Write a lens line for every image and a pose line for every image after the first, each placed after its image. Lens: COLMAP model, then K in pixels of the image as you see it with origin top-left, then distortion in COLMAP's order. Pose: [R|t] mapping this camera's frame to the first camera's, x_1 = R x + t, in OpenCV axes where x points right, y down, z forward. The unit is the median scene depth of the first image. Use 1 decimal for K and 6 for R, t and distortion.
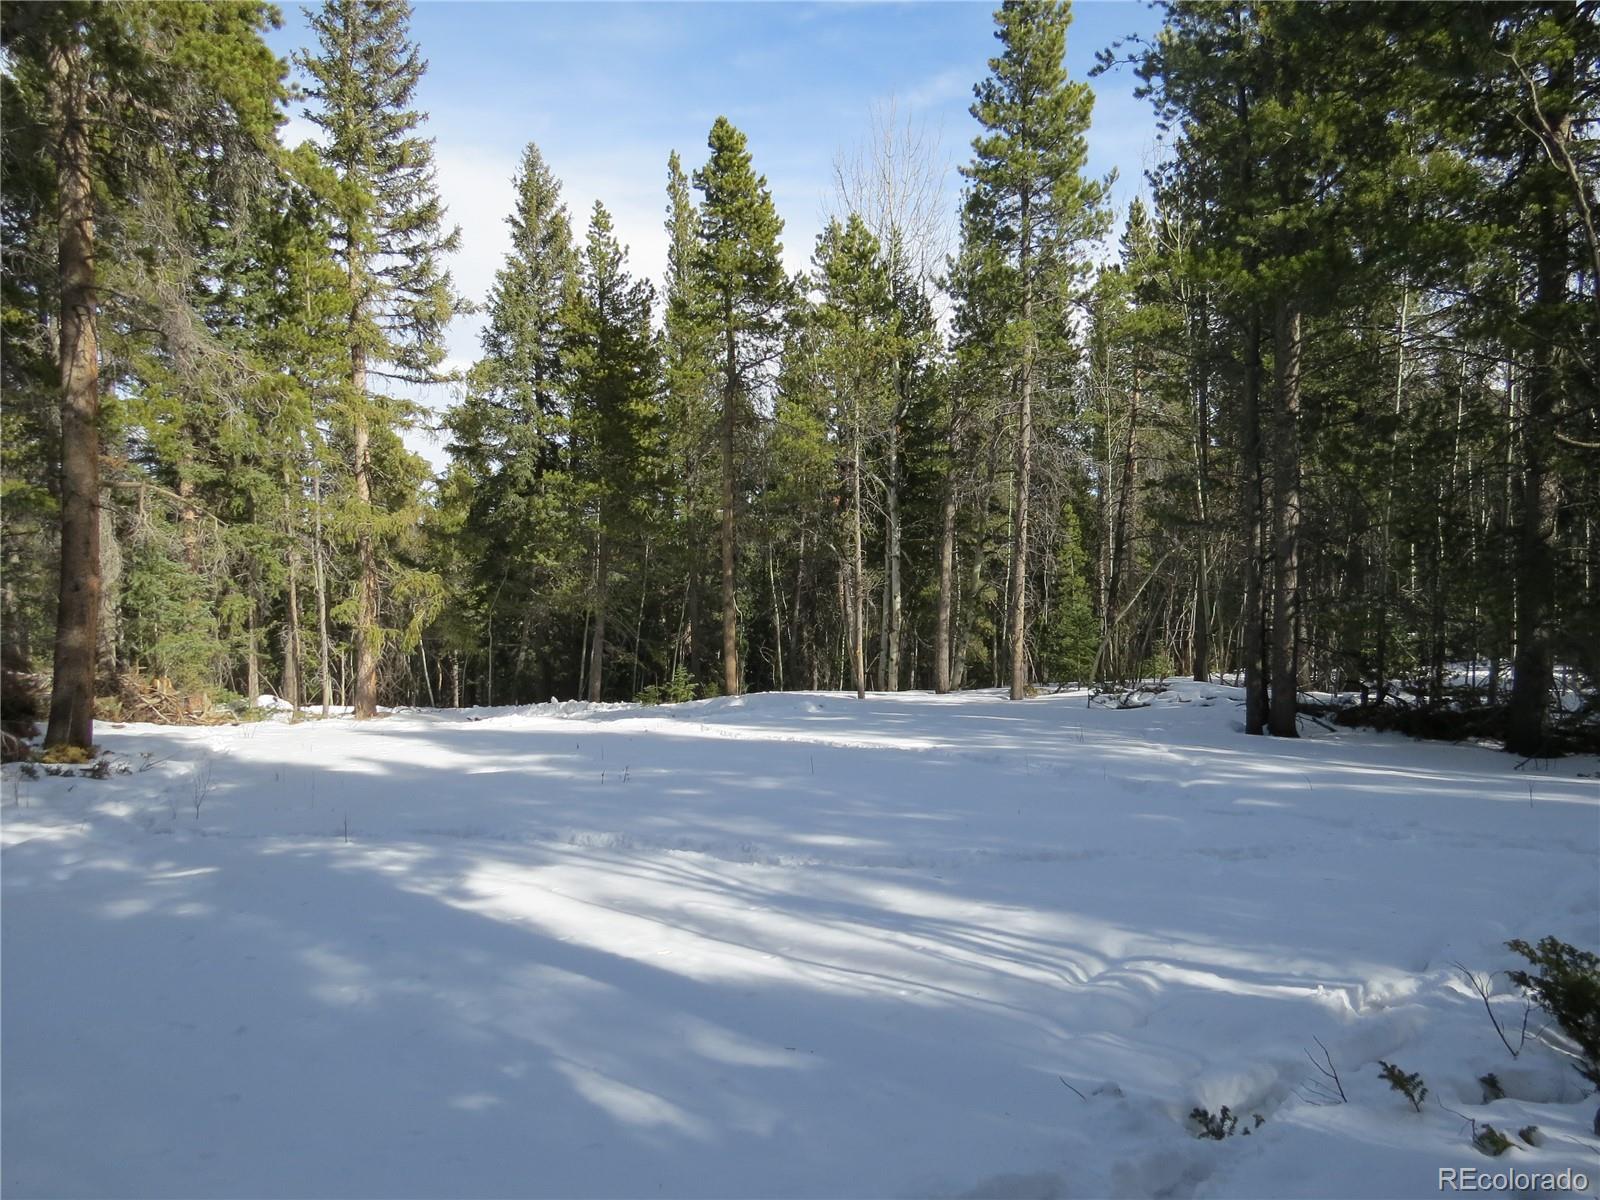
lens RADIAL K [[1133.4, 0, 800.0], [0, 1133.4, 600.0], [0, 0, 1]] dist [-0.020656, -0.002127]
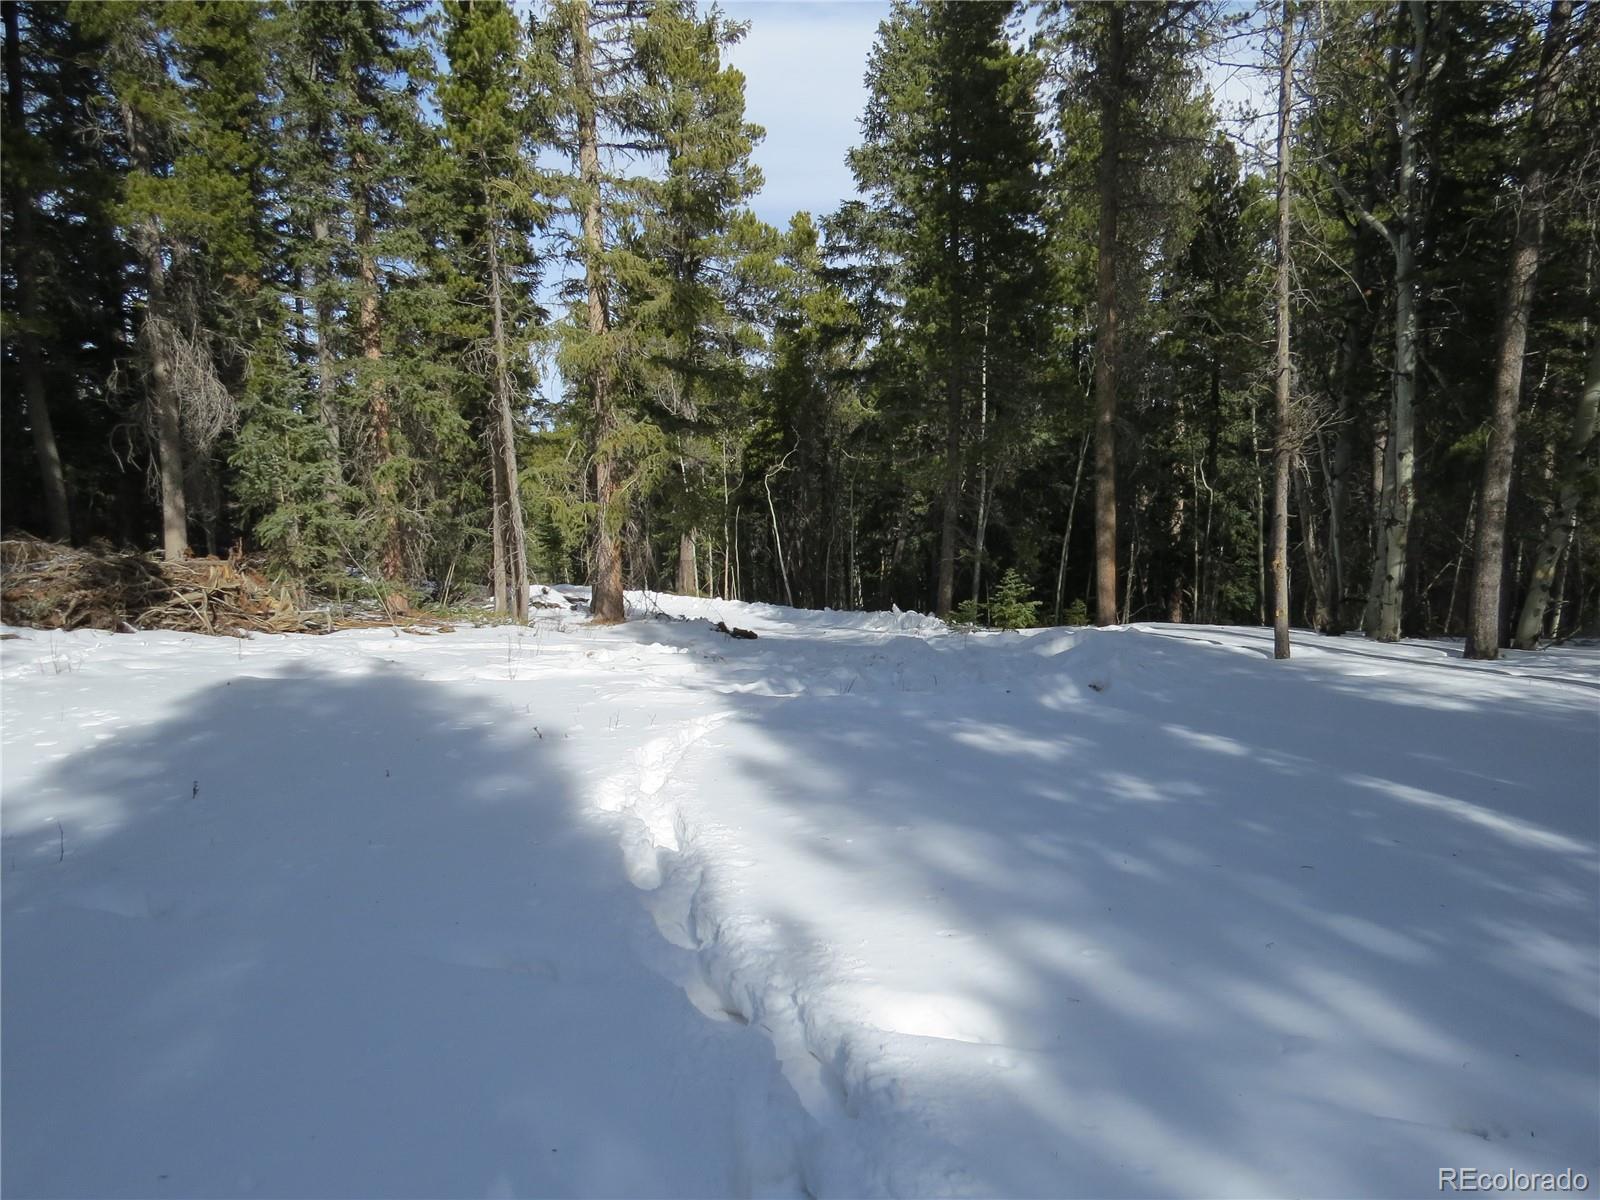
lens RADIAL K [[1133.4, 0, 800.0], [0, 1133.4, 600.0], [0, 0, 1]] dist [-0.020656, -0.002127]
pose [[0.861363, 0.058012, -0.504666, 0.115382], [-0.007604, 0.994819, 0.101376, 0.013218], [0.507932, -0.083484, 0.857342, 0.444035]]
